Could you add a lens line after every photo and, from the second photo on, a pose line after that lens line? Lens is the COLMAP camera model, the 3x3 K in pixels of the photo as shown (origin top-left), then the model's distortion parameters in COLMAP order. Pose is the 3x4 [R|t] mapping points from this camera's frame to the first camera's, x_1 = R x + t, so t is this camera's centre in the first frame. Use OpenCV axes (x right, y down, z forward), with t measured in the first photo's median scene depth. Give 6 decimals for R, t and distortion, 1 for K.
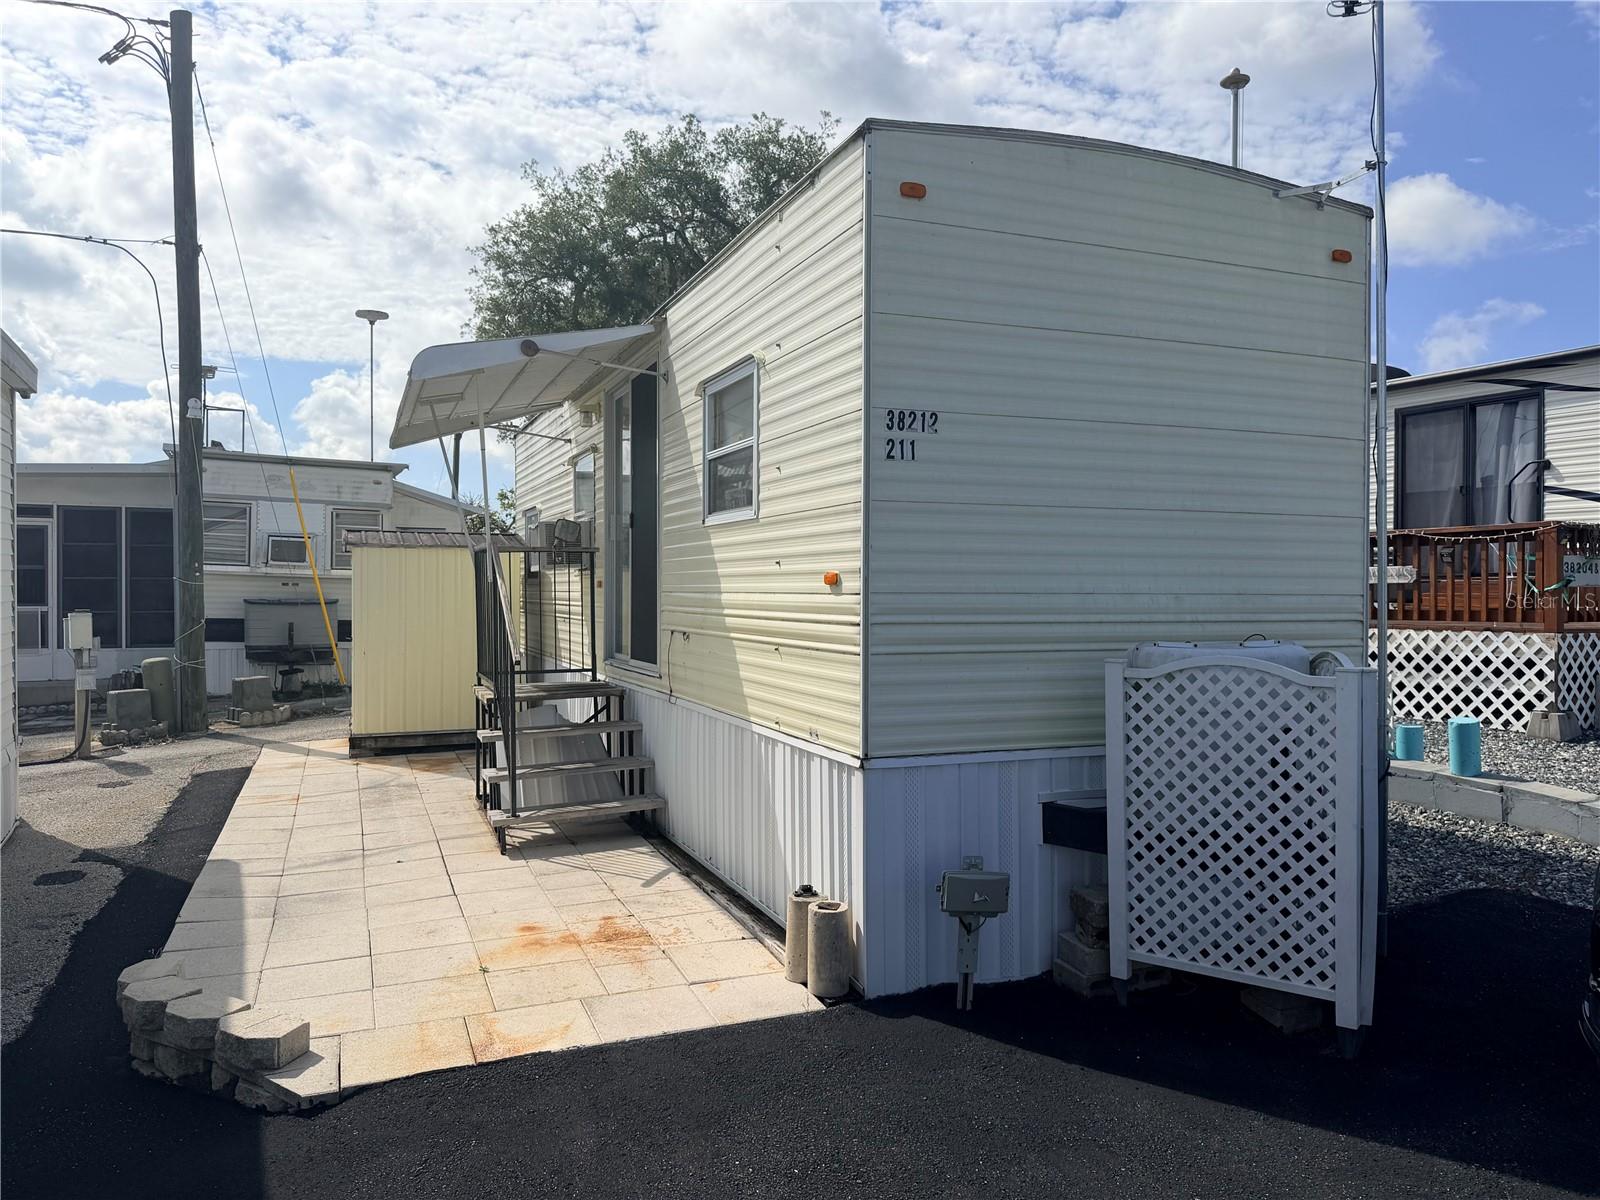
lens RADIAL K [[1128.0, 0, 805.1], [0, 1128.0, 604.4], [0, 0, 1]] dist [0.030208, -0.006424]
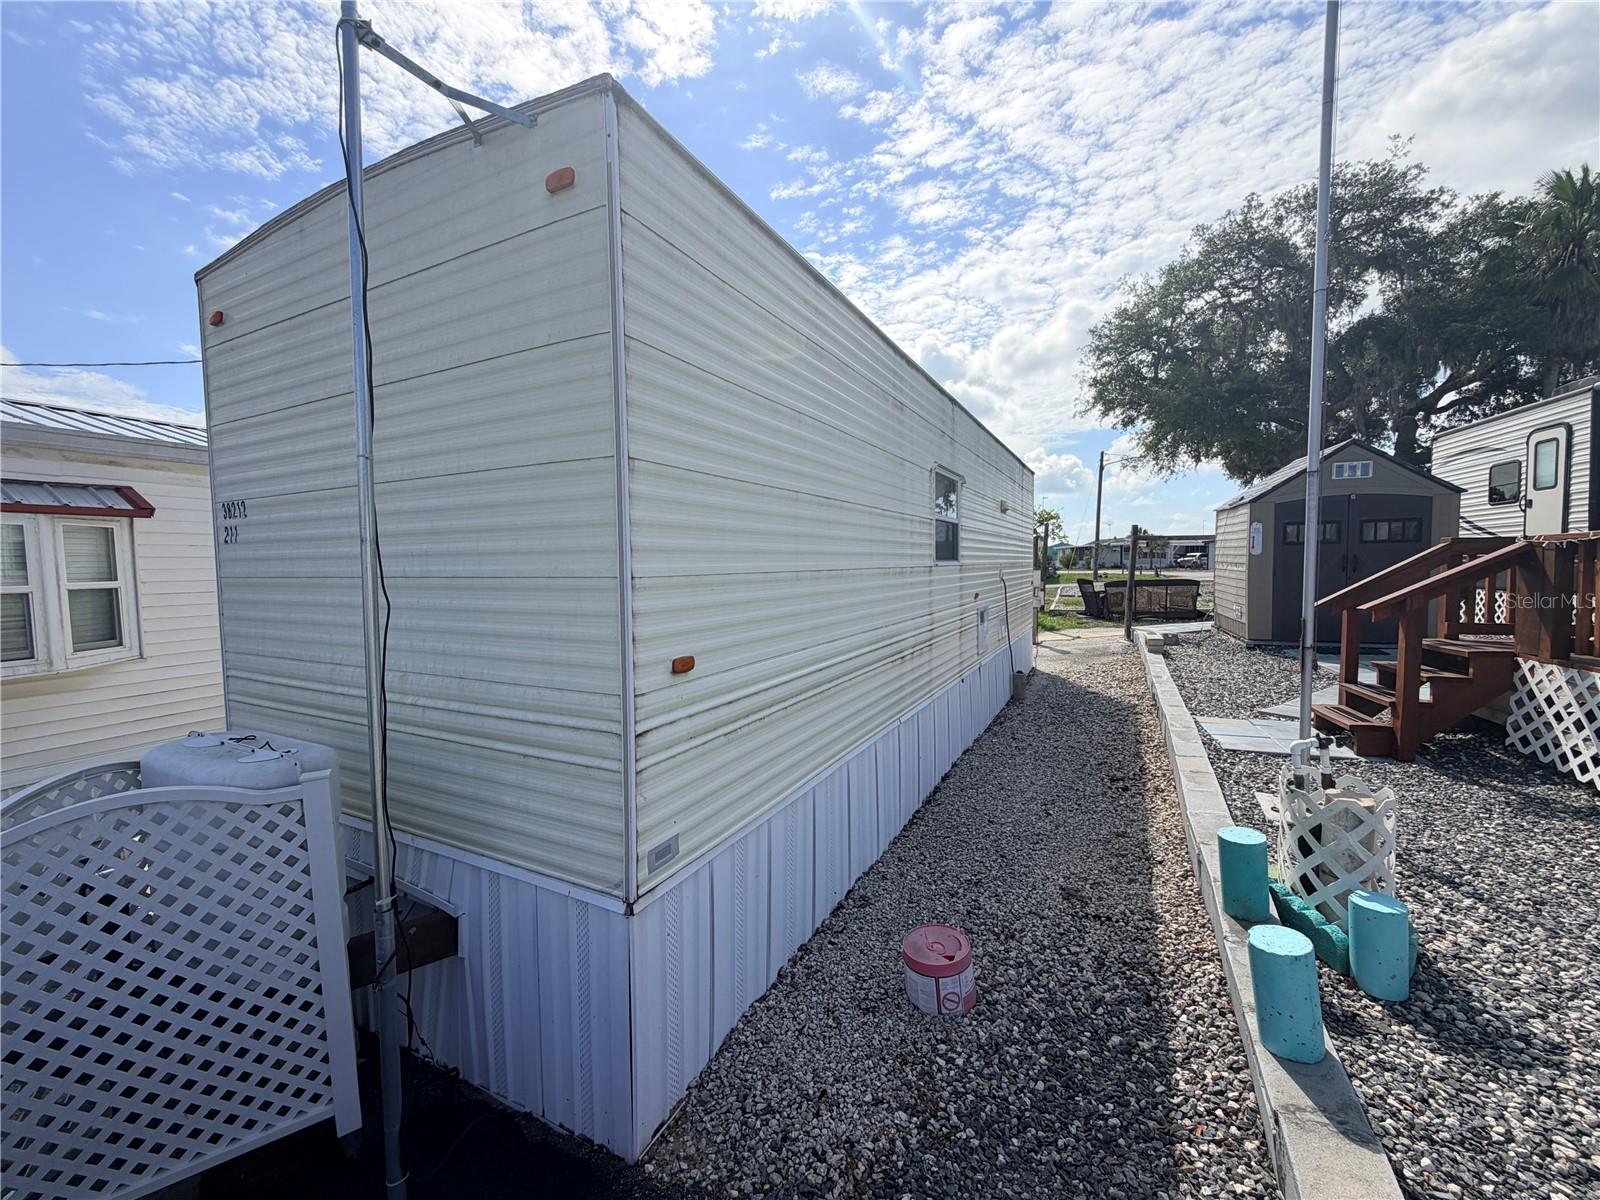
lens RADIAL K [[638.3, 0, 794.6], [0, 638.3, 601.6], [0, 0, 1]] dist [0.000414, -0.000045]
pose [[0.645595, 0.036609, -0.762802, 0.130734], [0.002543, 0.998742, 0.050085, -0.012779], [0.763676, -0.034275, 0.644689, 0.132387]]
